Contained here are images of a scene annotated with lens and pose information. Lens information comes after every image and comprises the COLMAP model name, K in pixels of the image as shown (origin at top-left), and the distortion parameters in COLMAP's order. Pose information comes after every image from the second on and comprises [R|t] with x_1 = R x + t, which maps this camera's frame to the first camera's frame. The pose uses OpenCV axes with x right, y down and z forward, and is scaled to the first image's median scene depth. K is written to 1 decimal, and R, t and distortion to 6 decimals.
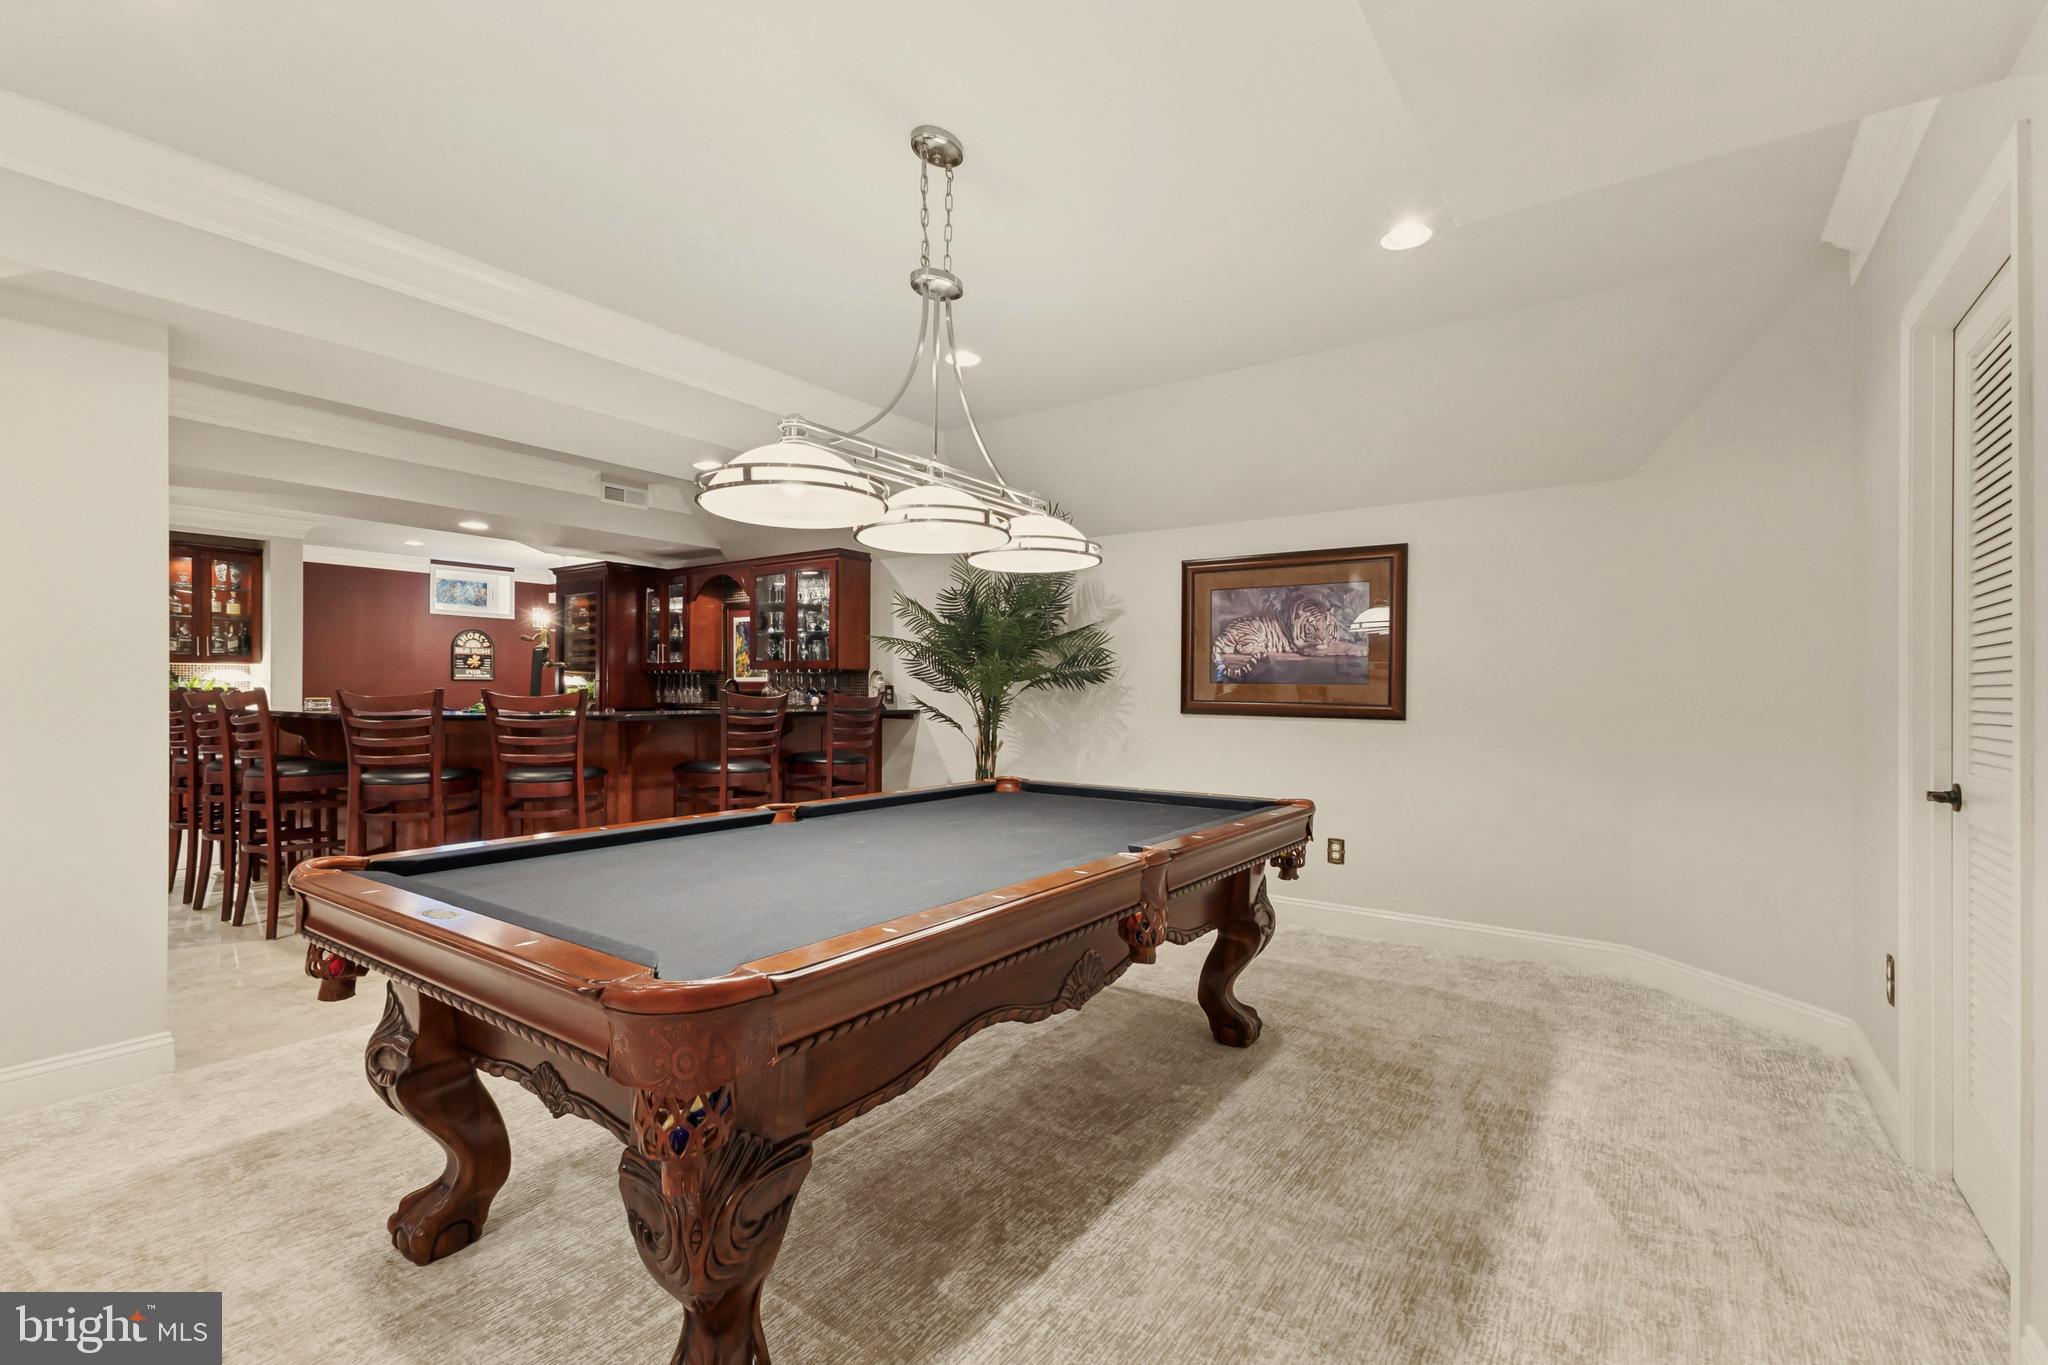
lens RADIAL K [[902.1, 0, 1014.2], [0, 902.1, 688.5], [0, 0, 1]] dist [0.019825, 0.000145]
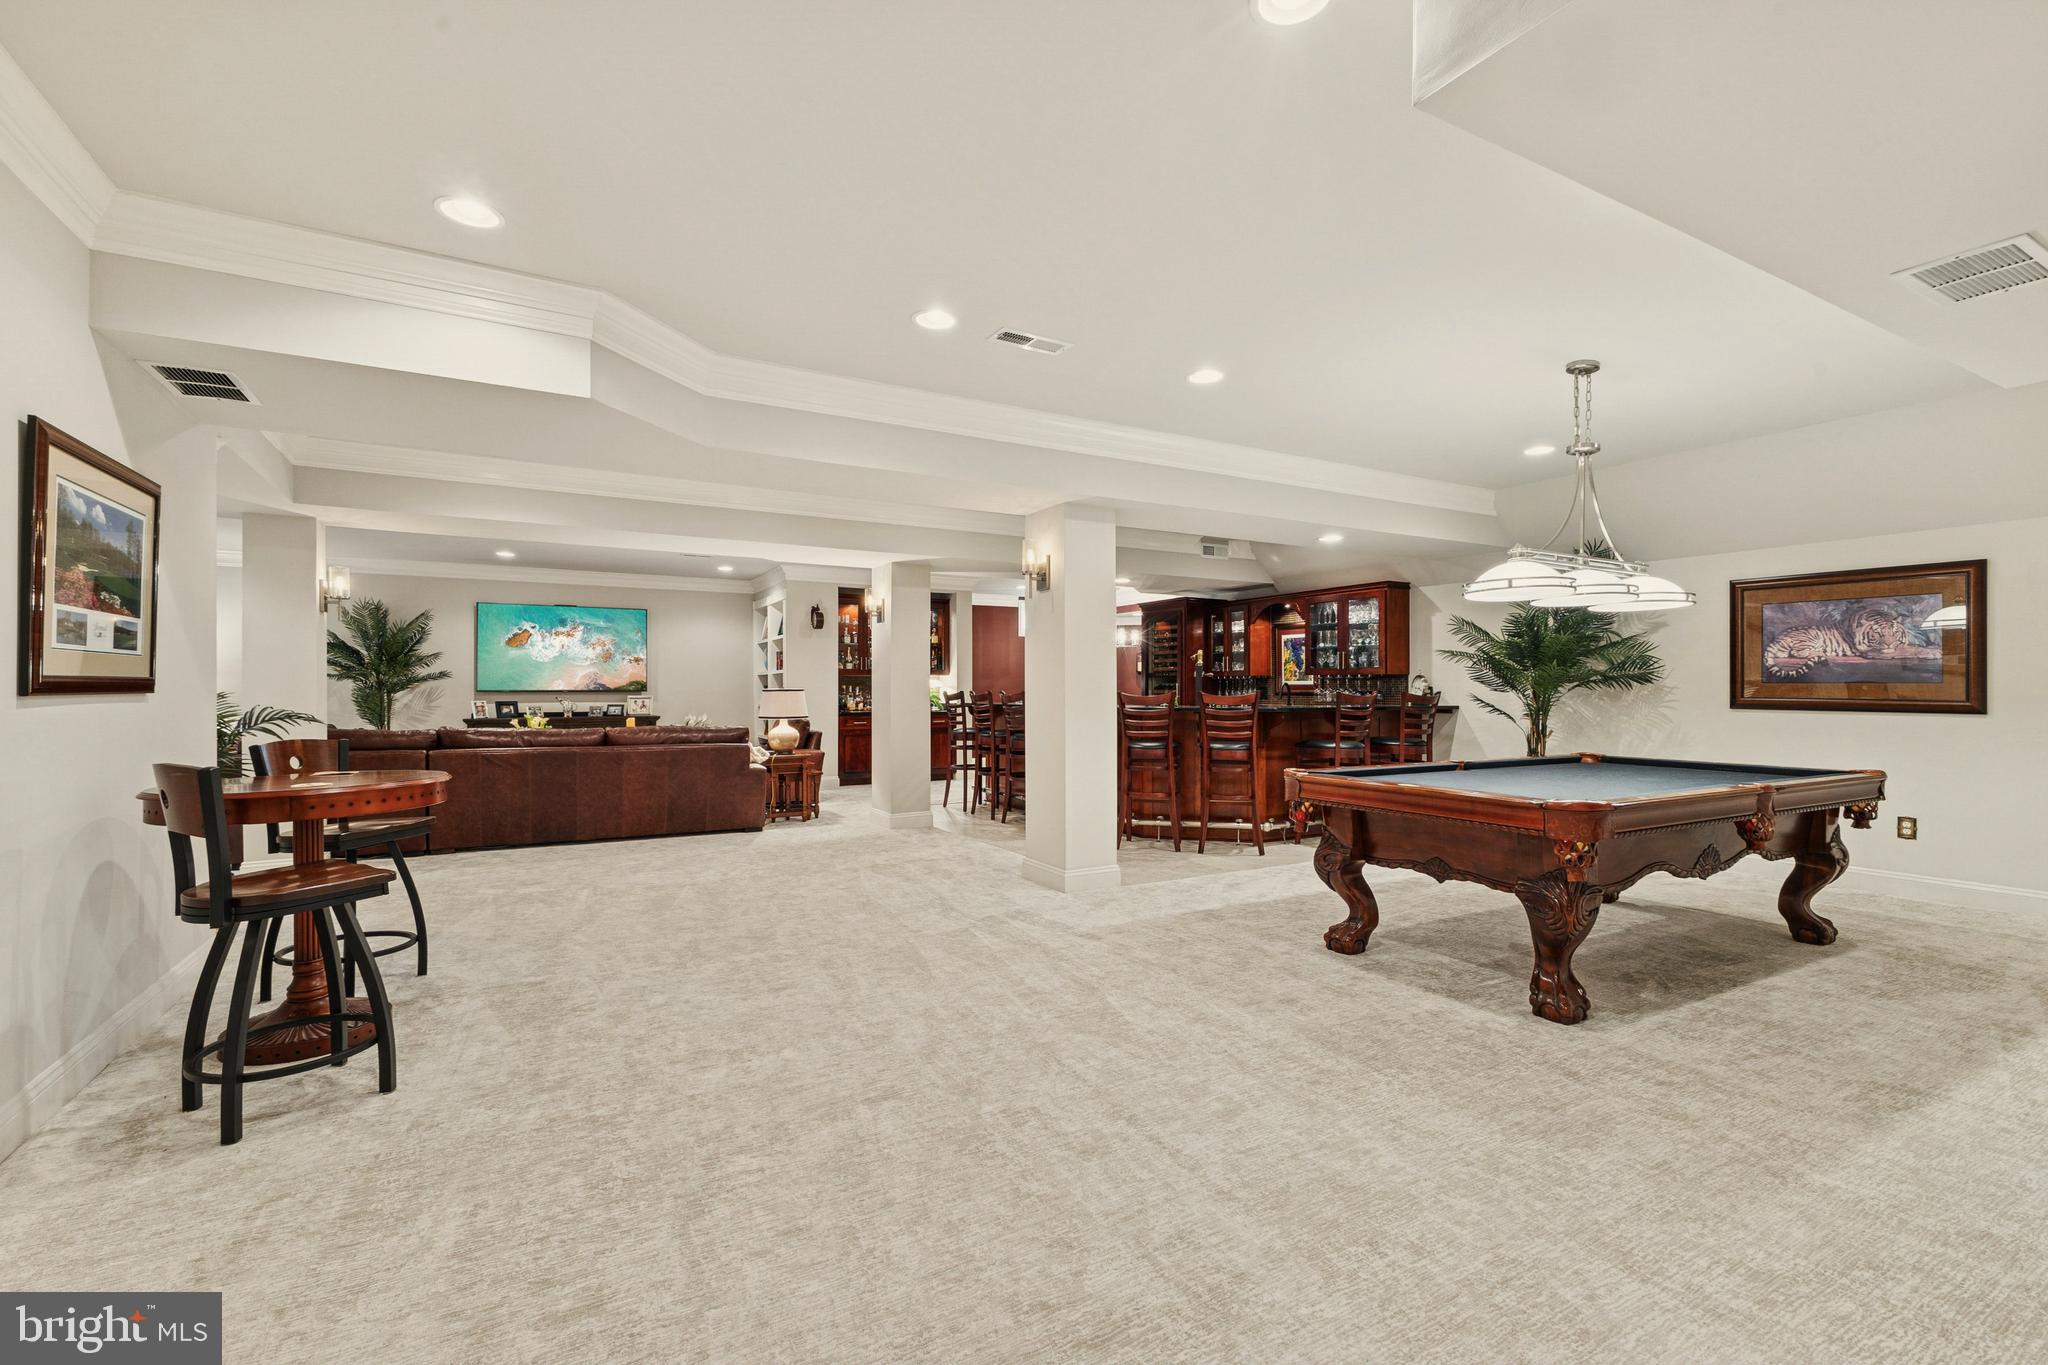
lens RADIAL K [[889.4, 0, 1018.7], [0, 889.4, 683.7], [0, 0, 1]] dist [0.011218, -0.000072]
pose [[0.907742, -0.008579, -0.419441, -0.133025], [0.005810, 0.999952, -0.007880, -0.000963], [0.419489, 0.004716, 0.907748, -0.361915]]
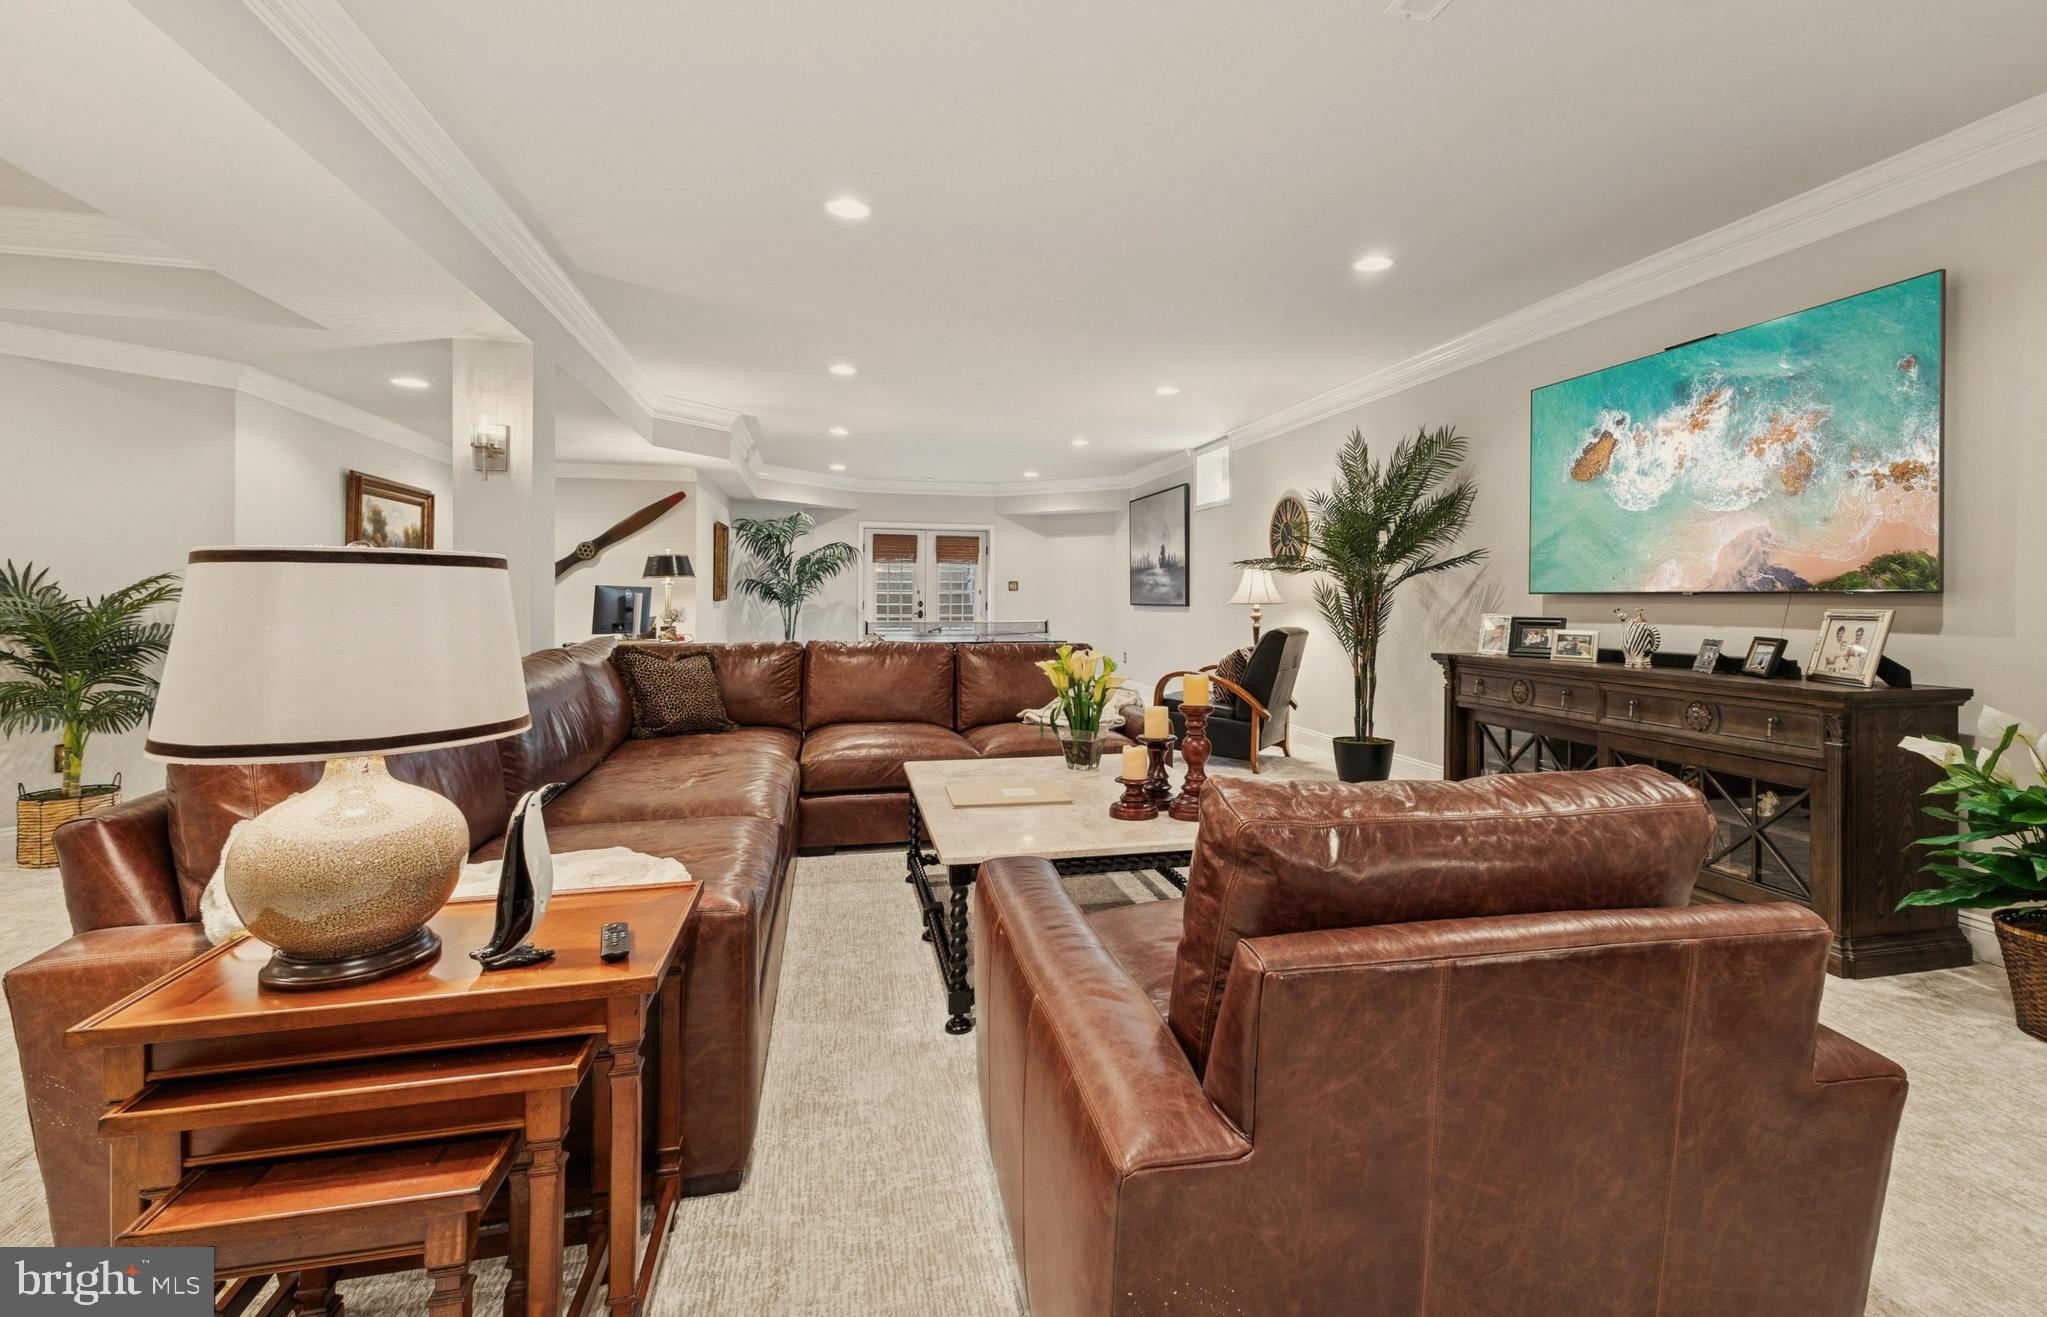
lens RADIAL K [[951.4, 0, 1072.0], [0, 951.4, 592.8], [0, 0, 1]] dist [0.003906, 0.001038]
pose [[-0.637400, -0.009540, -0.770474, -0.907987], [-0.006085, 0.999954, -0.007348, 0.002072], [0.770509, 0.000004, -0.637429, 0.915136]]
